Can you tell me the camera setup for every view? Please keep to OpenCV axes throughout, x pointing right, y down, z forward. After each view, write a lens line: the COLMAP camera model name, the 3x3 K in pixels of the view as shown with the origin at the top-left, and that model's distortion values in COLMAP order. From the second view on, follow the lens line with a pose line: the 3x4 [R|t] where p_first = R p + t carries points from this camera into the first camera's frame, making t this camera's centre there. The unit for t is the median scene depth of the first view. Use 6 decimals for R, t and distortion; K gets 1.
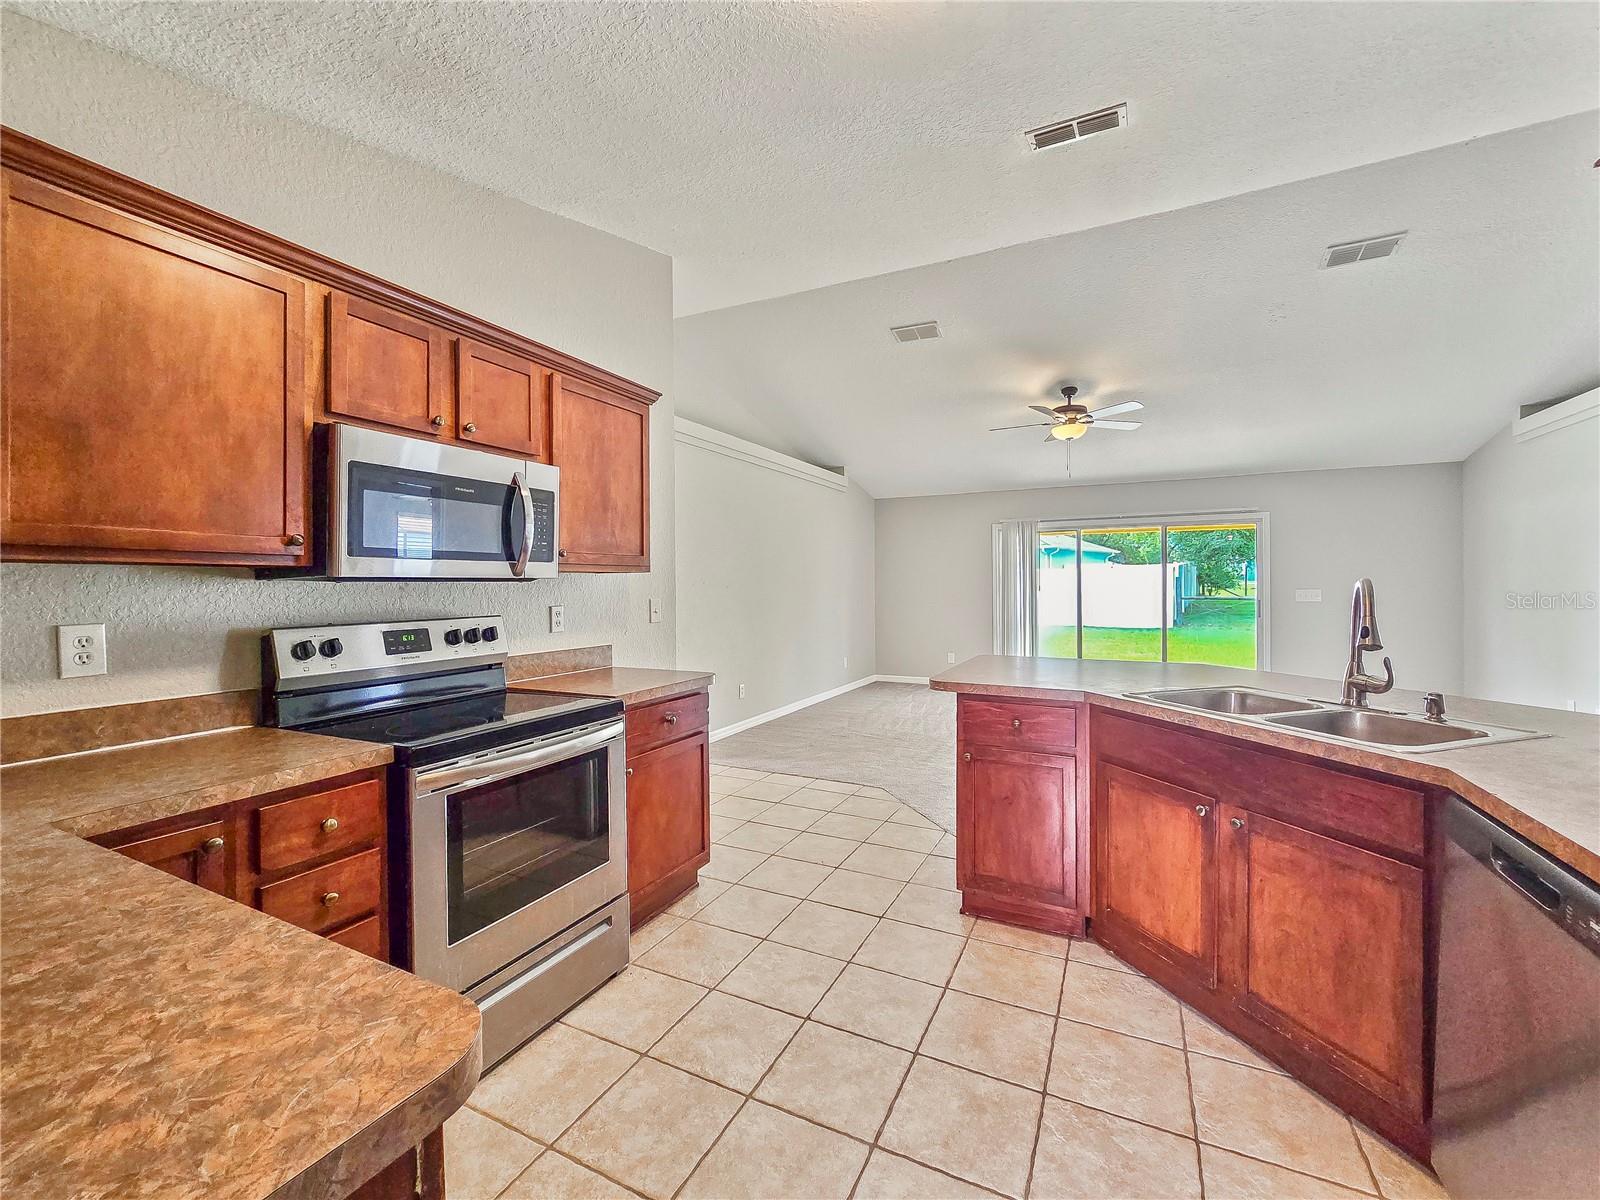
lens RADIAL K [[674.2, 0, 797.6], [0, 674.2, 594.3], [0, 0, 1]] dist [0.002937, 0.000254]
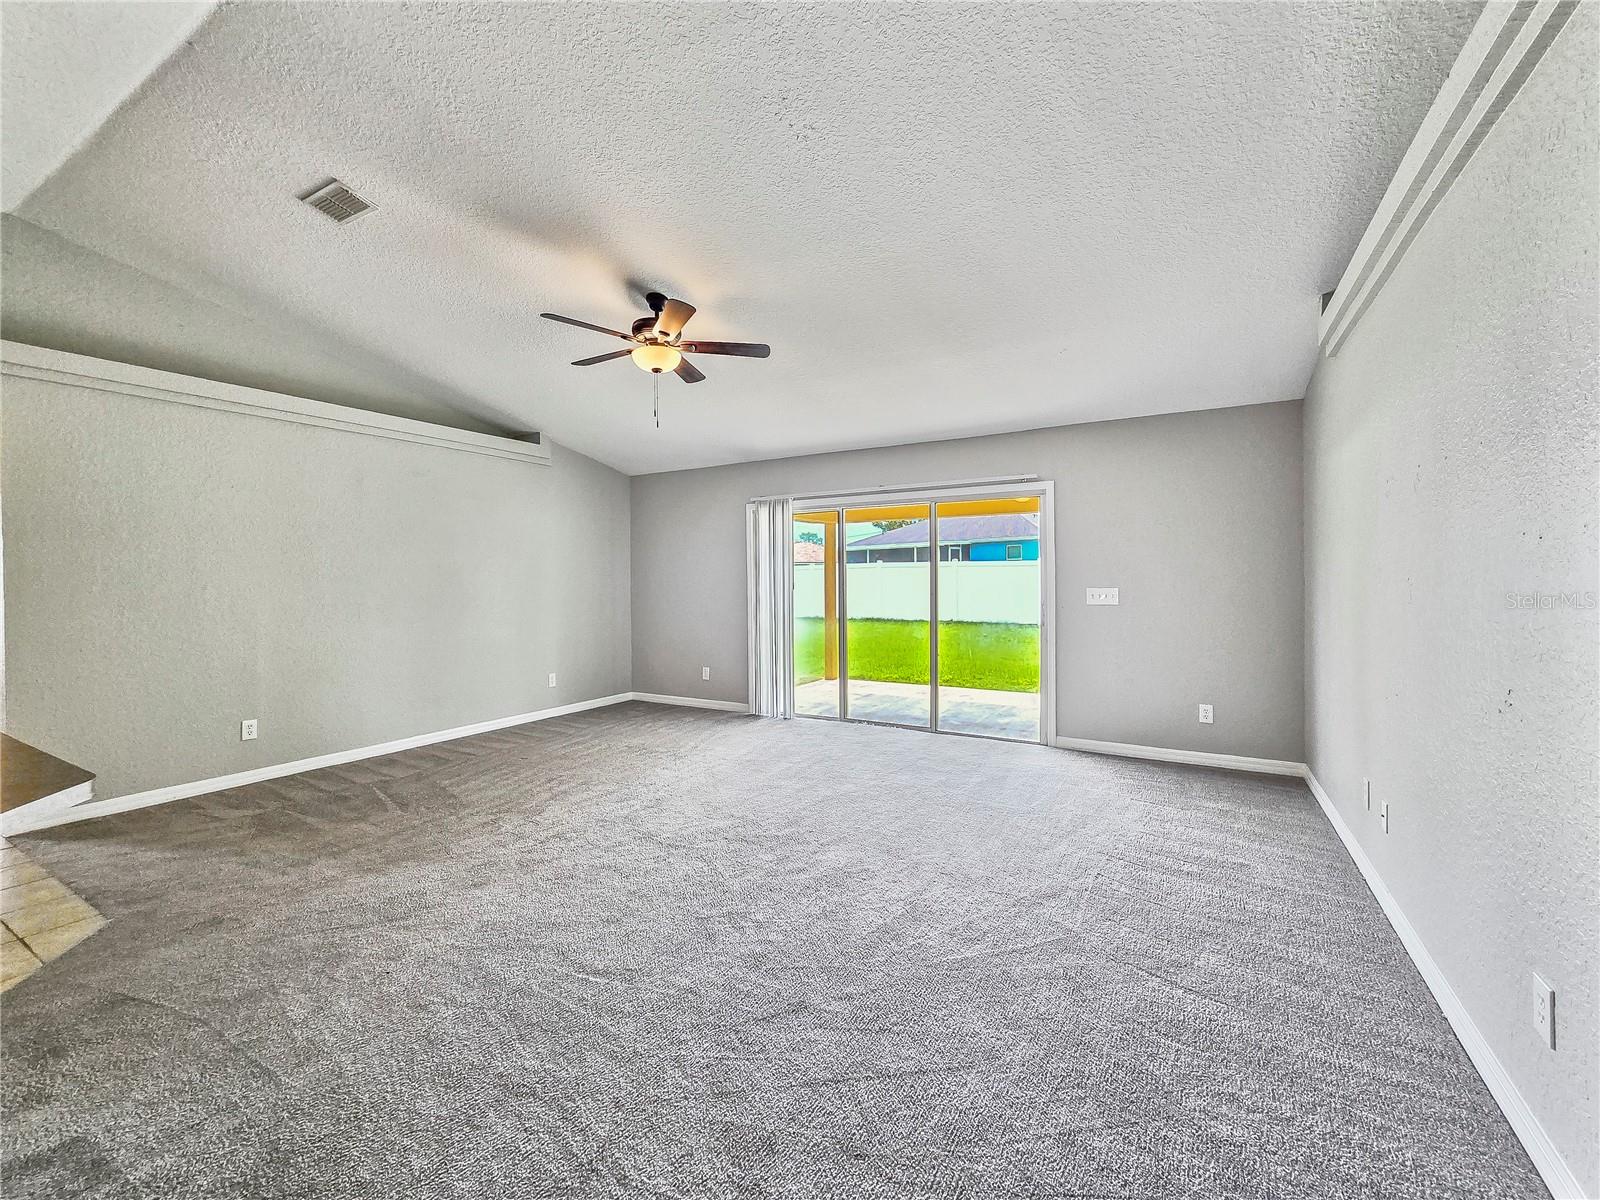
lens RADIAL K [[674.2, 0, 798.3], [0, 674.2, 590.5], [0, 0, 1]] dist [0.002937, 0.000254]
pose [[0.998107, -0.001822, -0.061474, 0.417610], [0.002140, 0.999985, 0.005110, -0.006707], [0.061464, -0.005232, 0.998096, 0.227219]]
